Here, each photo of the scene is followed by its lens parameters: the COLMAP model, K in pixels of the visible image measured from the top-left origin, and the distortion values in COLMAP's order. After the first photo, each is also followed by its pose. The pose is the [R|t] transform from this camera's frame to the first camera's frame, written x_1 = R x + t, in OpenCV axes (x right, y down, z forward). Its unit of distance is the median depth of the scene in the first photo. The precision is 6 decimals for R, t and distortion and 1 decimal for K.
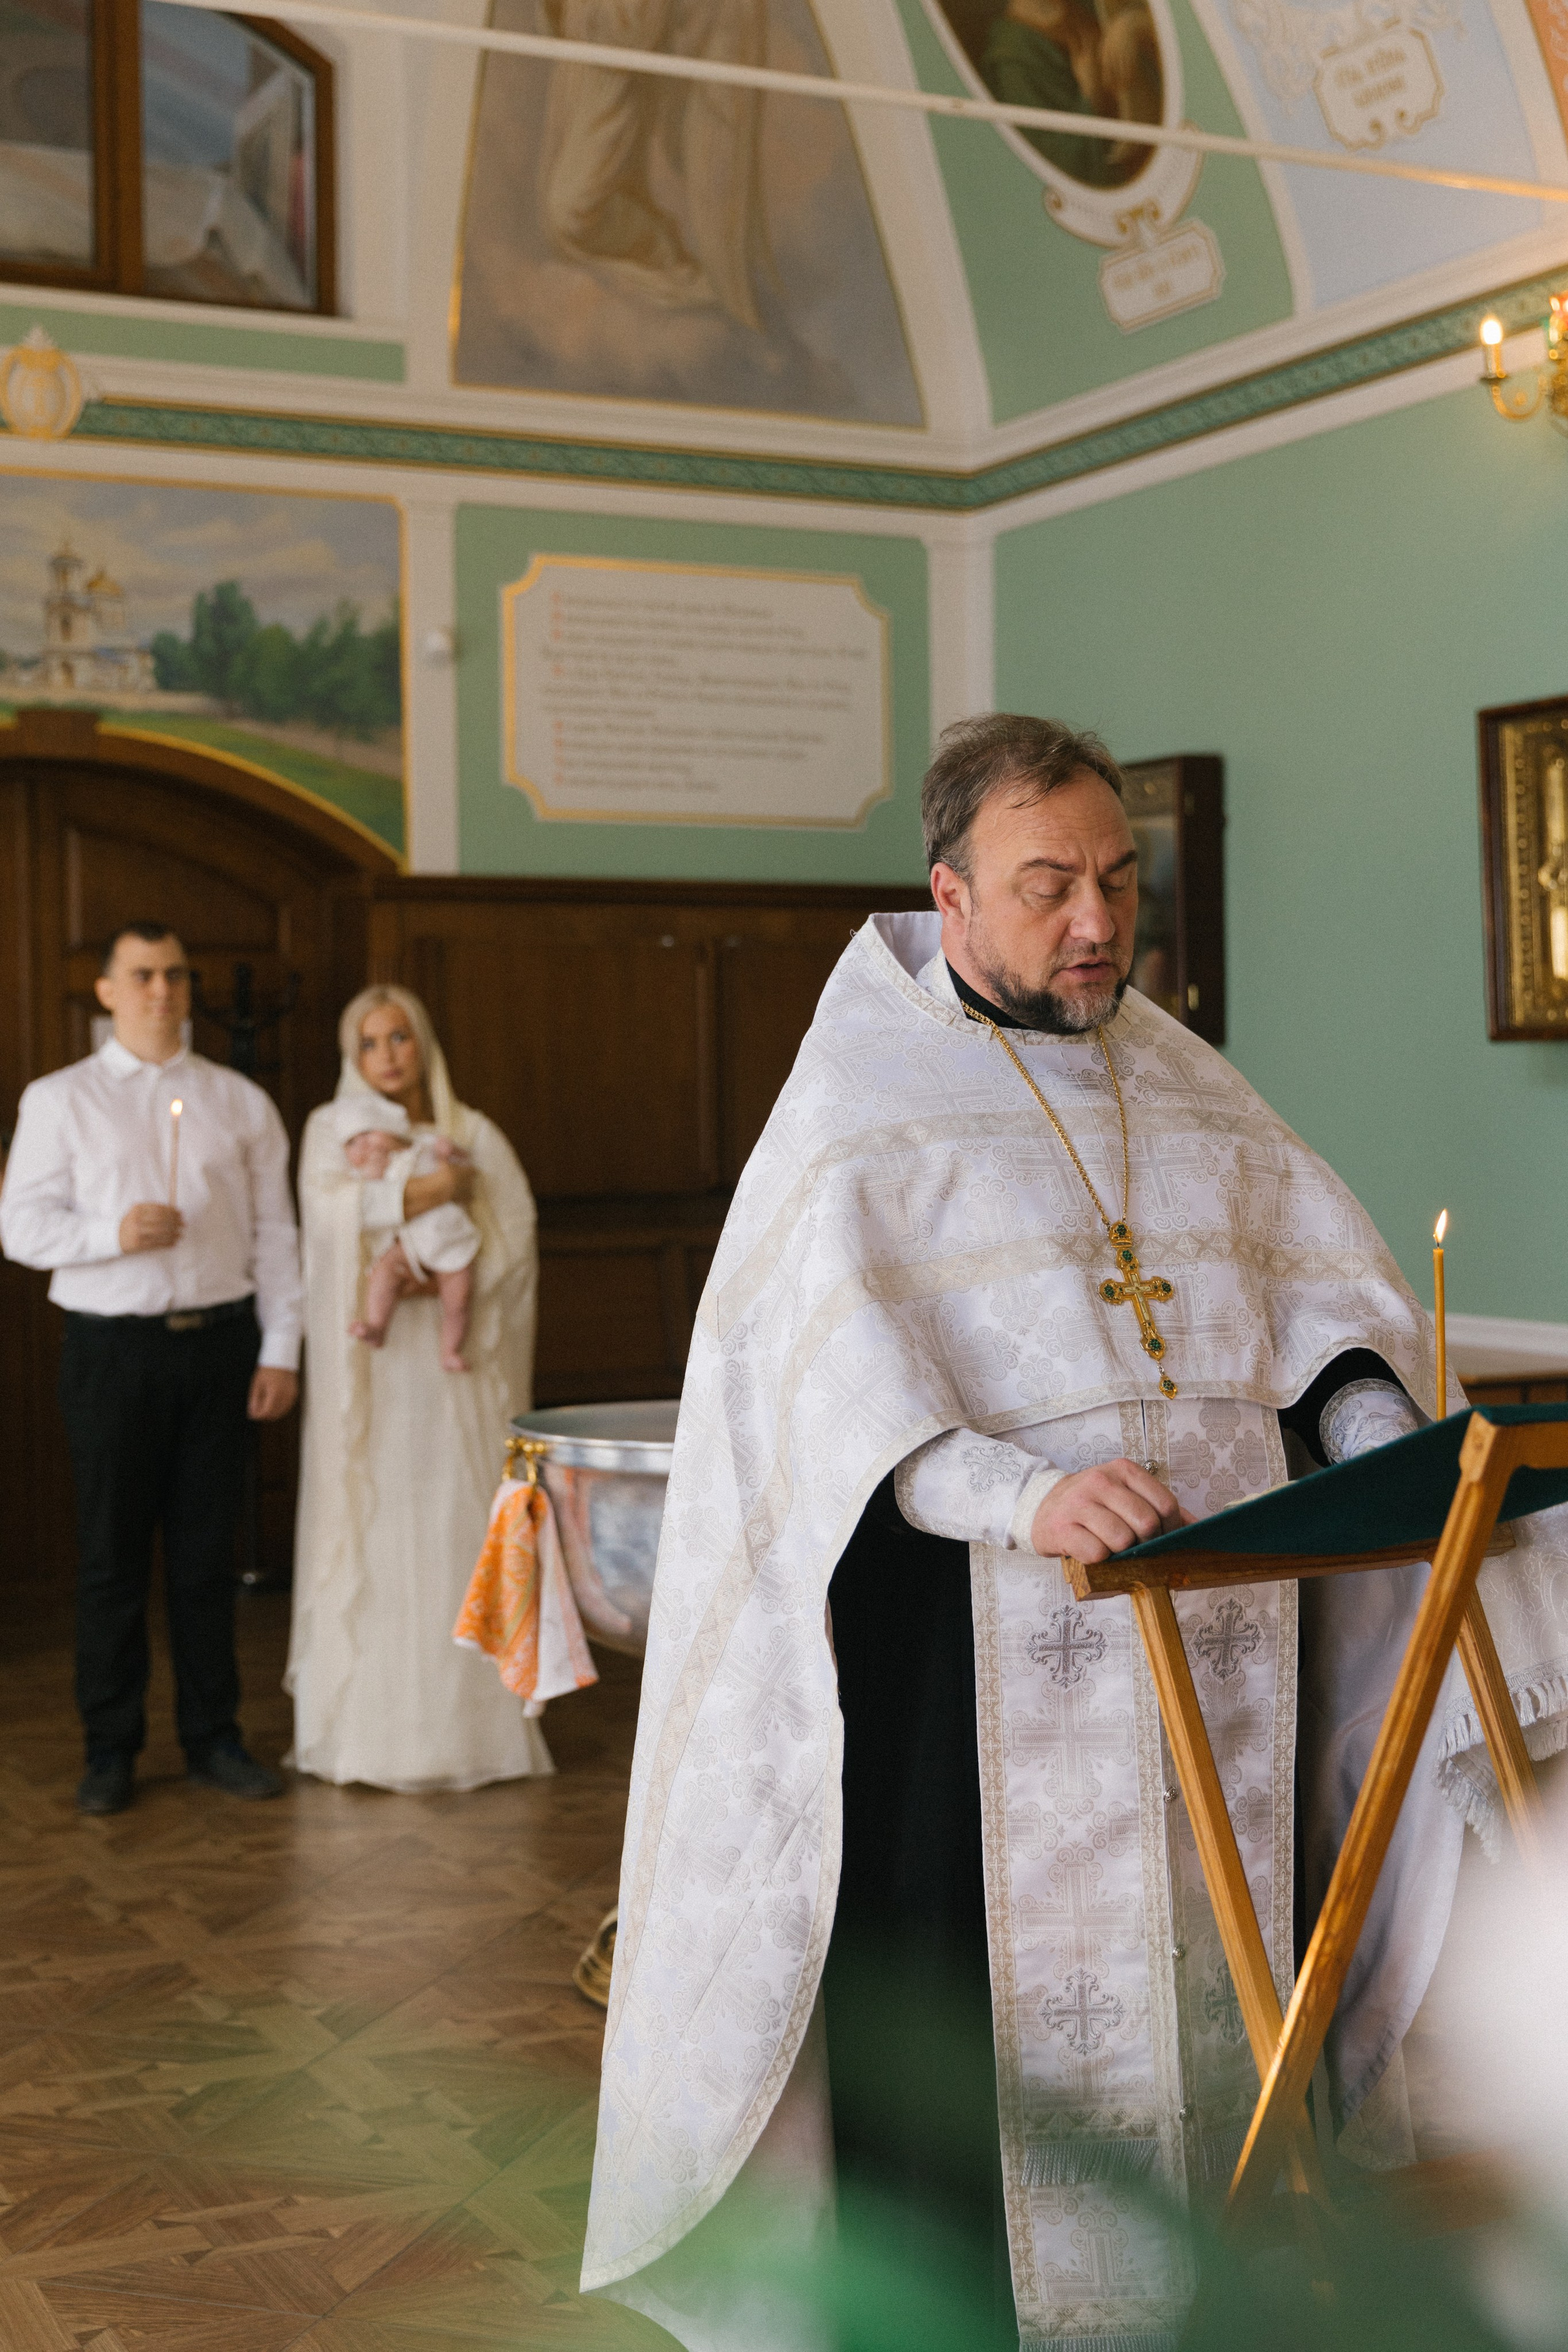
lens RADIAL K [[3130.5, 0, 775.8], [0, 3130.5, 1188.9], [0, 0, 1]] dist [0.022913, -0.056957]
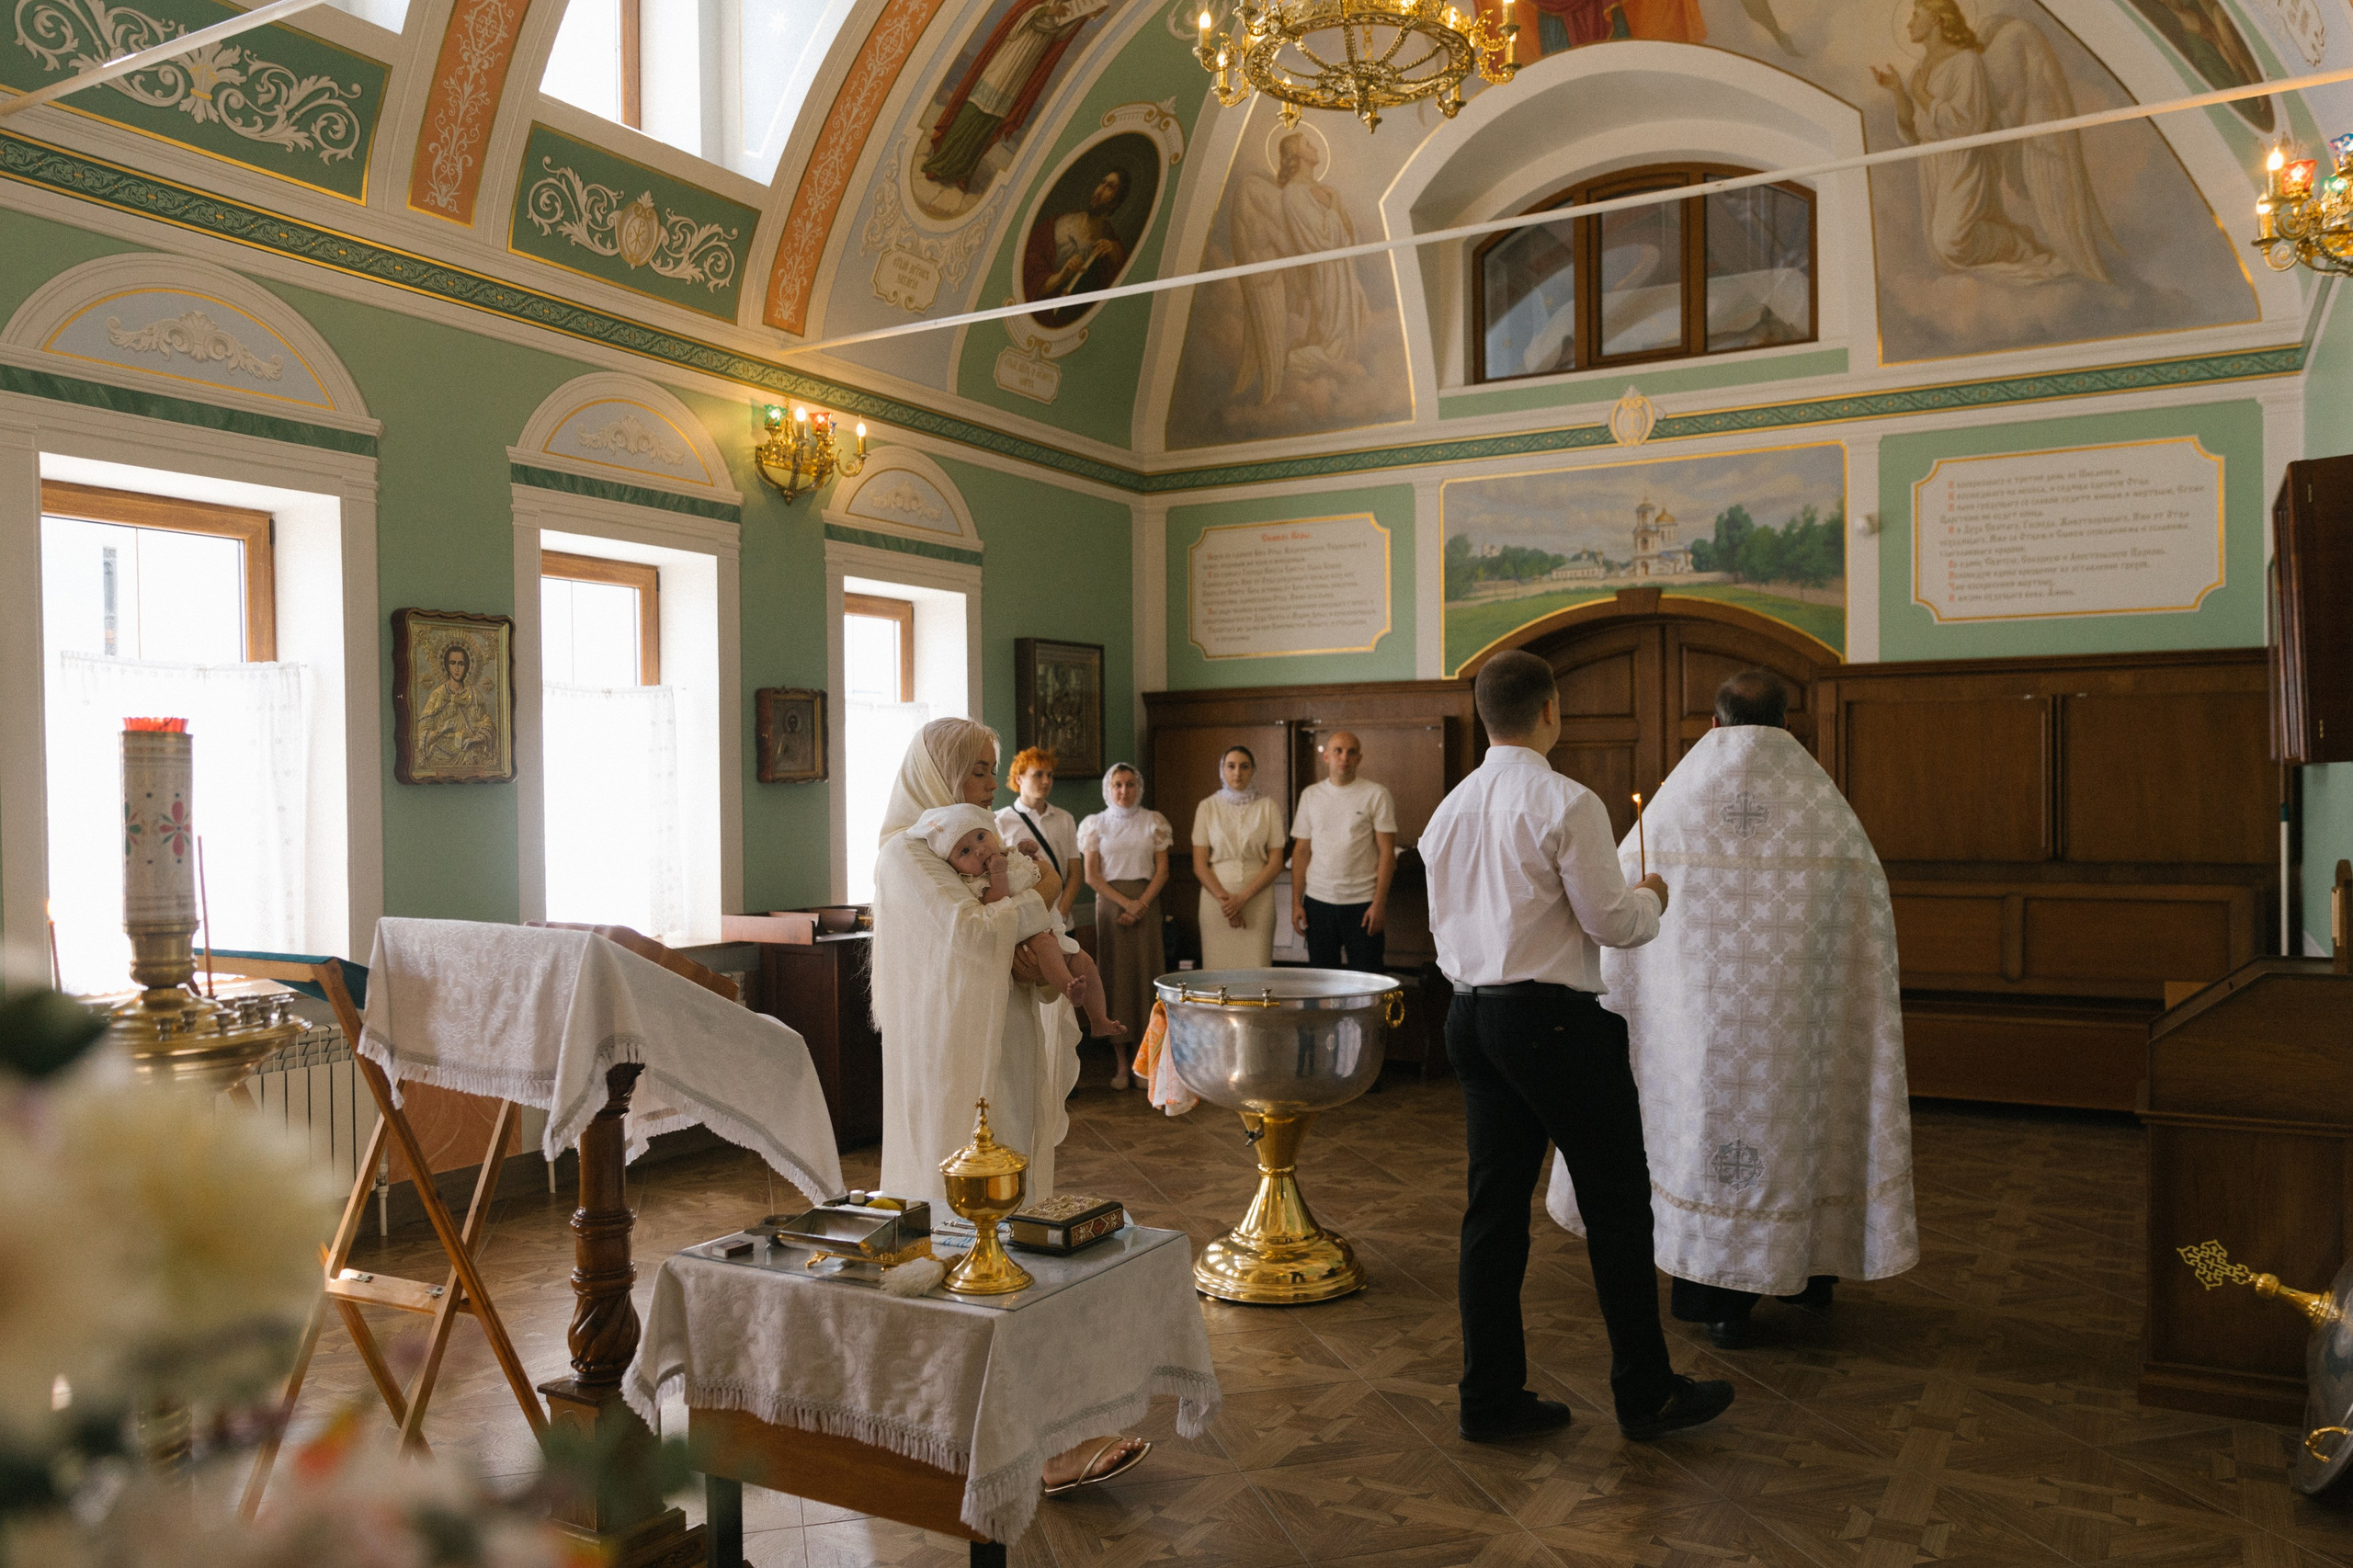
lens RADIAL K [[1703.9, 0, 1249.6], [0, 1703.9, 813.5], [0, 0, 1]] dist [-0.005630, 0.000416]
pose [[0.574471, 0.016881, -0.818351, 0.451300], [-0.024673, 0.999690, 0.003302, -0.016159], [0.818153, 0.018294, 0.574710, 0.222666]]
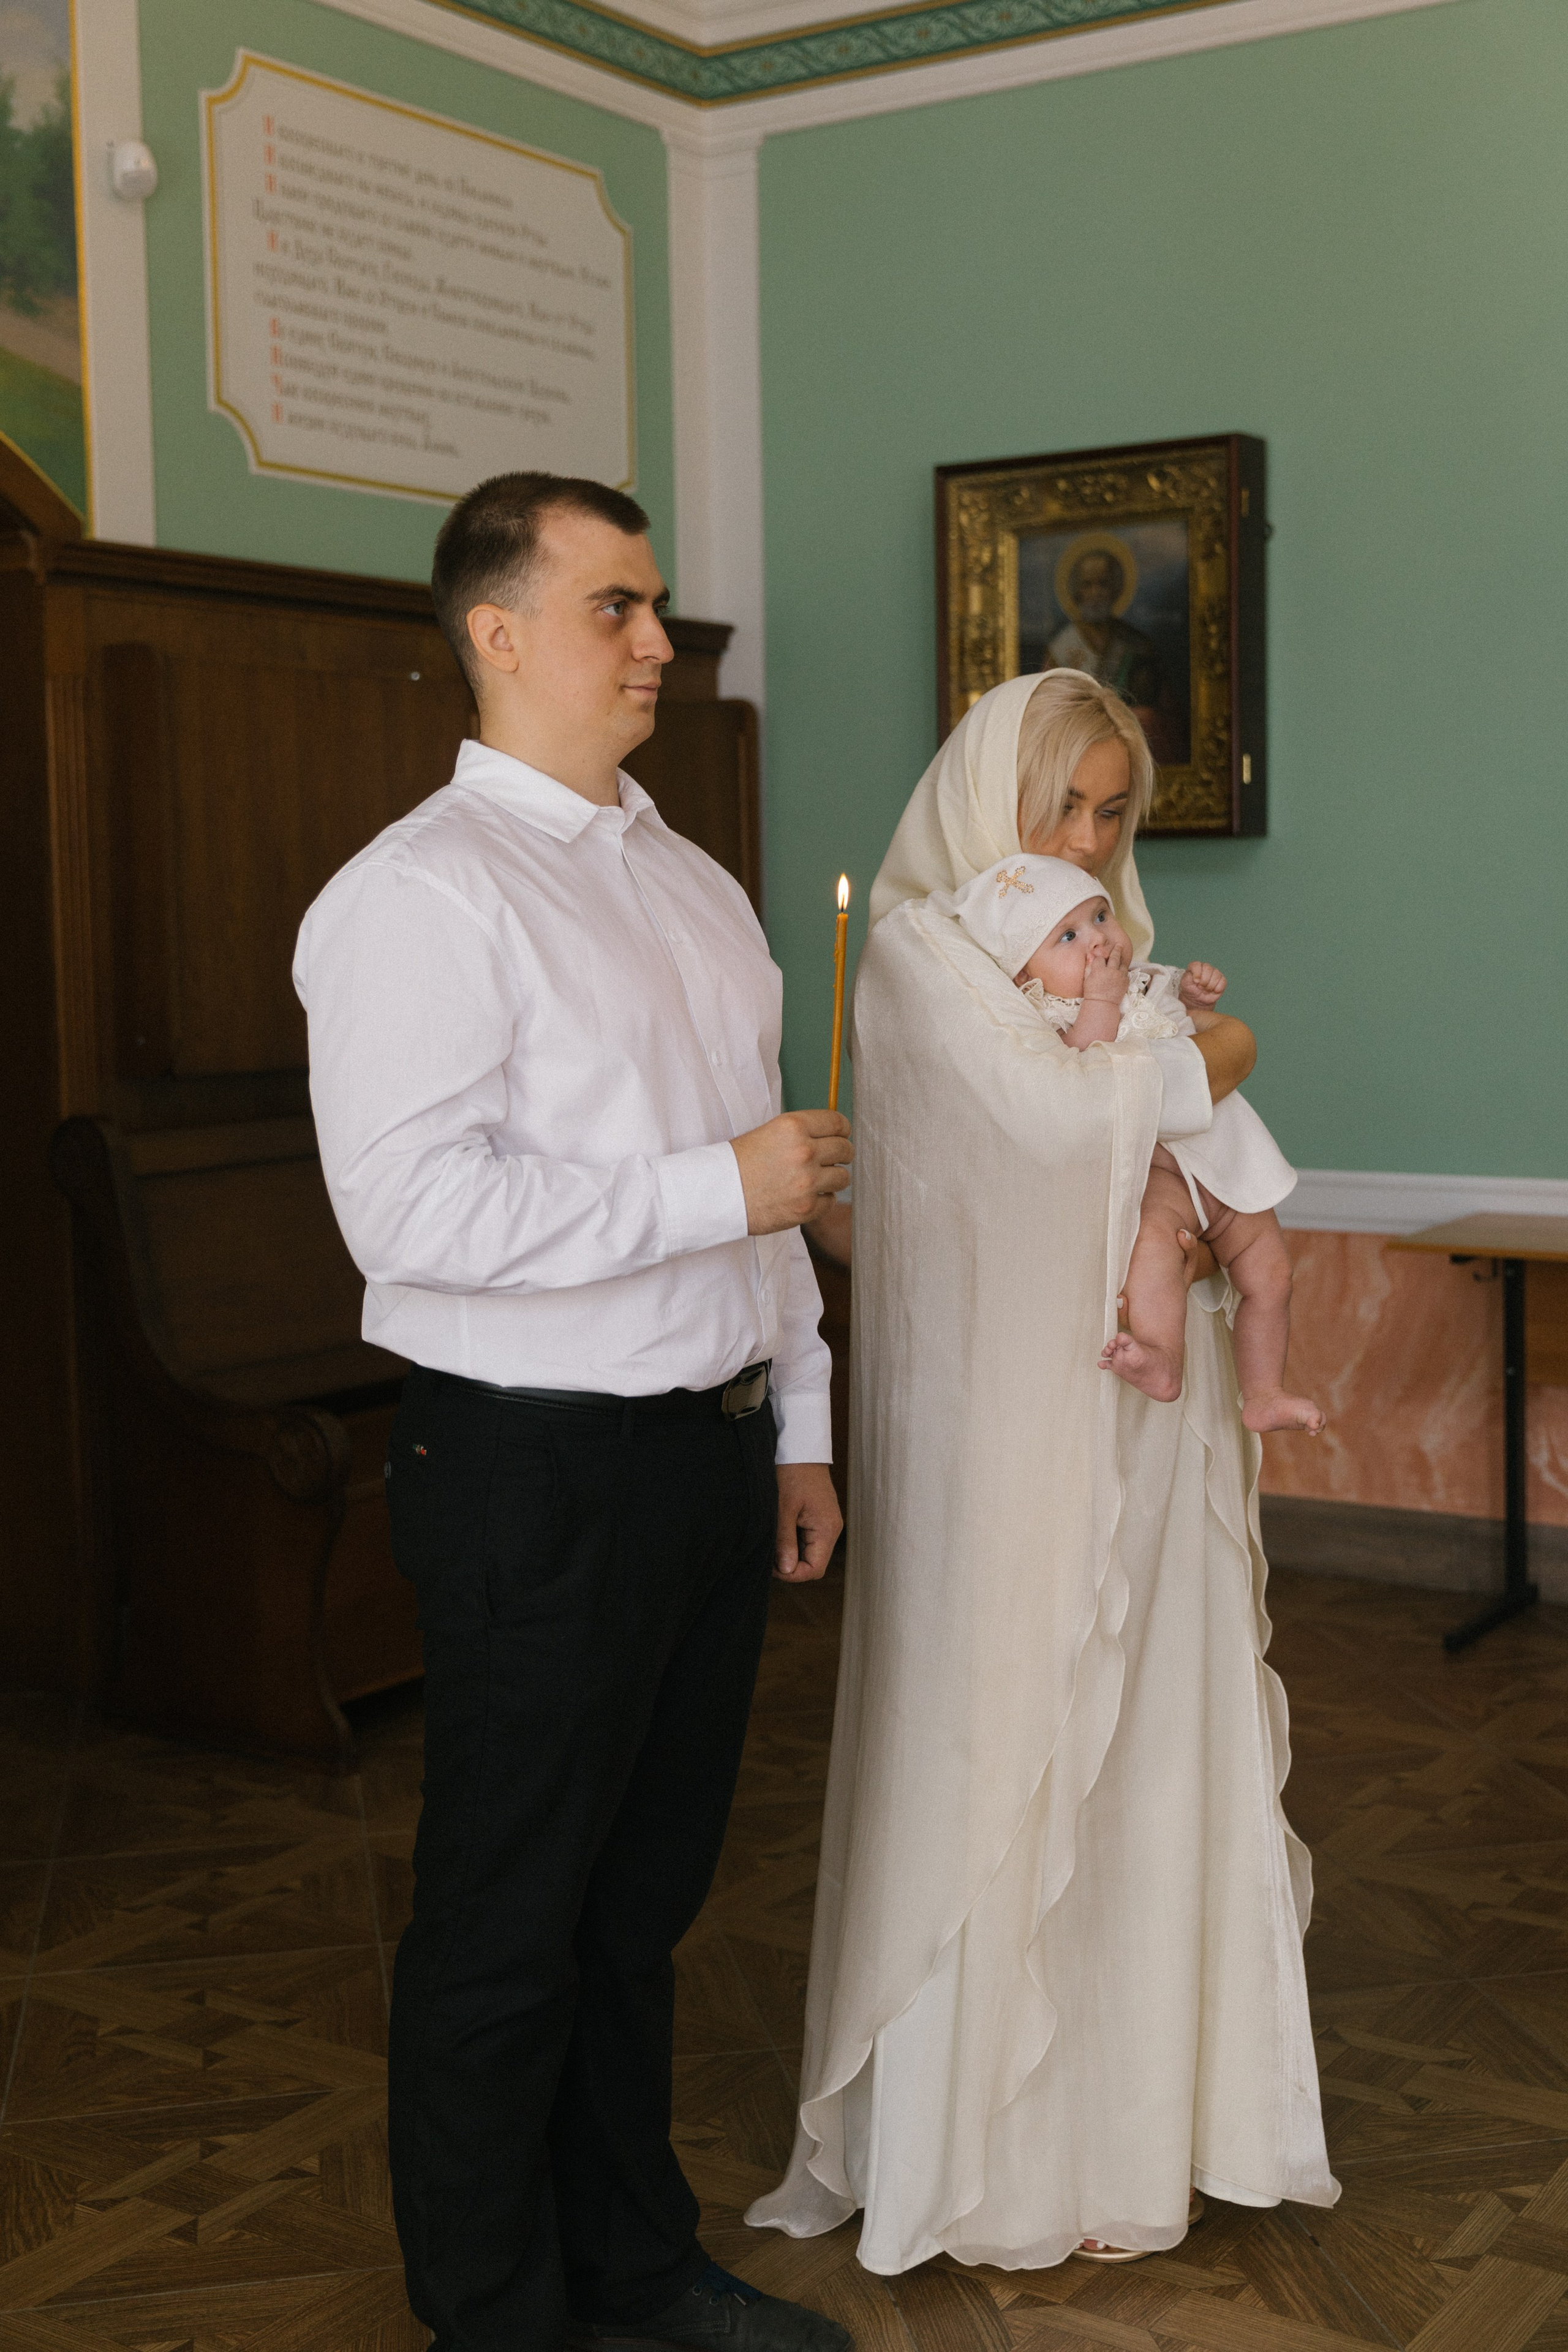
lens RADIAL K [[2719.5, 0, 784.0], [0, 2719.5, 1176.0], [0, 0, 1]] dist [-0.026388, 0.009735]
pose [[0.871965, -0.049588, 0.487051, -0.266614], [0.020136, 0.997648, 0.065524, -0.009689], [-0.489155, -0.047327, 0.870912, 0.476236]]
